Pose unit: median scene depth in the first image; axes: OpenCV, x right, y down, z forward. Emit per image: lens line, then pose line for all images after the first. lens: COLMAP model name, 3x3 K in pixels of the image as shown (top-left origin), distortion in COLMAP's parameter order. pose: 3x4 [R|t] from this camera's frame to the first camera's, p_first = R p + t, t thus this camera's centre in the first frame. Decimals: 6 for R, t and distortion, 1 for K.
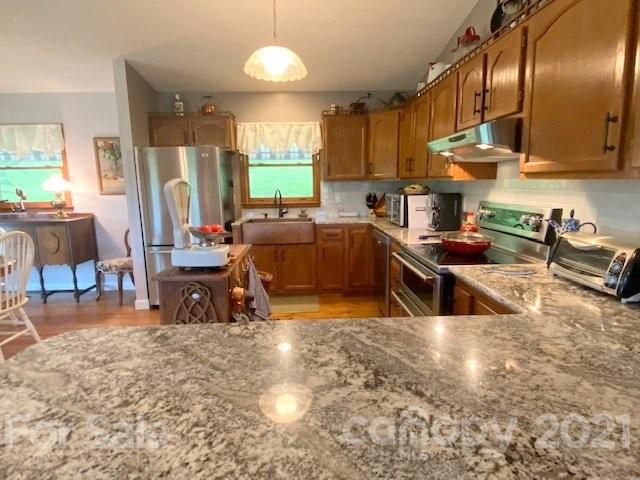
lens RADIAL K [[357.2, 0, 316.4], [0, 357.2, 237.3], [0, 0, 1]] dist [0.022621, -0.001392]
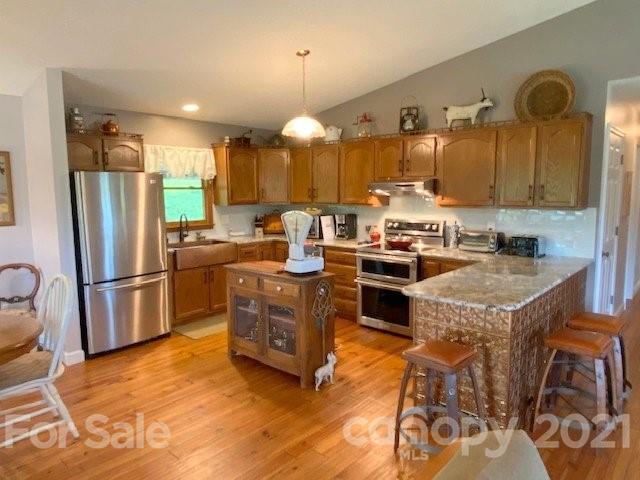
lens RADIAL K [[439.1, 0, 312.5], [0, 439.1, 227.3], [0, 0, 1]] dist [0.008625, -0.000489]
pose [[0.700808, -0.052067, 0.711448, -0.727886], [0.106218, 0.993831, -0.031896, -0.017522], [-0.705398, 0.097922, 0.702015, -0.111387]]
